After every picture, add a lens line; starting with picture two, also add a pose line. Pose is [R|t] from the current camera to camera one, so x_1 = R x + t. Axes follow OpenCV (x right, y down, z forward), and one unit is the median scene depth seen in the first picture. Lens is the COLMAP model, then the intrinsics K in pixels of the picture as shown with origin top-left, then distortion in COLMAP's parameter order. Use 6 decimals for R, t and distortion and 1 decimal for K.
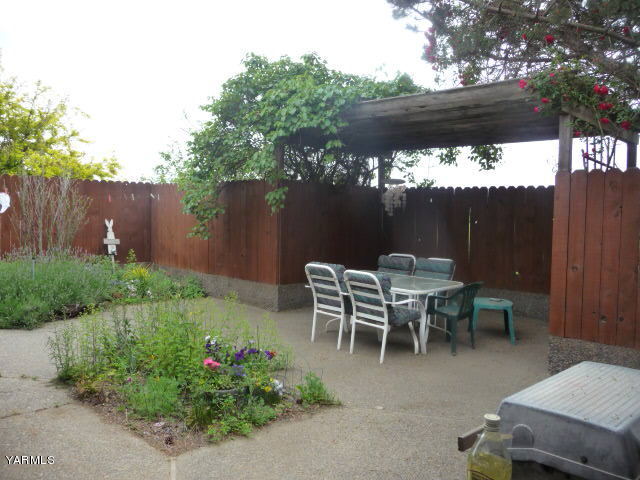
lens RADIAL K [[531.9, 0, 289.4], [0, 531.9, 251.4], [0, 0, 1]] dist [-0.010928, -0.003244]
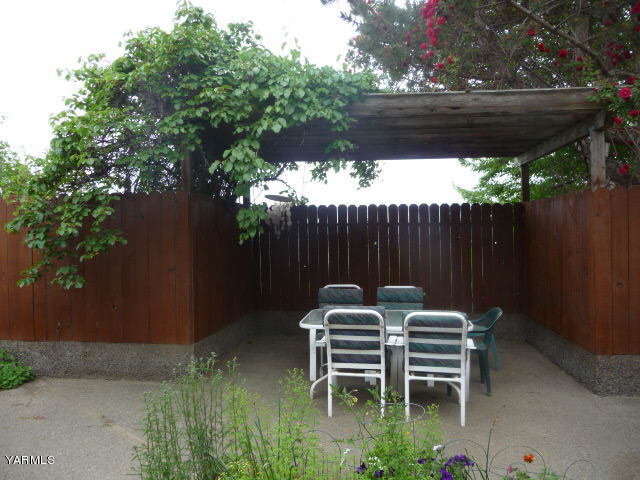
lens RADIAL K [[531.9, 0, 289.4], [0, 531.9, 251.4], [0, 0, 1]] dist [-0.010928, -0.003244]
pose [[0.779871, -0.047728, 0.624118, -0.380459], [0.072813, 0.997237, -0.014722, -0.040649], [-0.621691, 0.056925, 0.781191, 0.402367]]
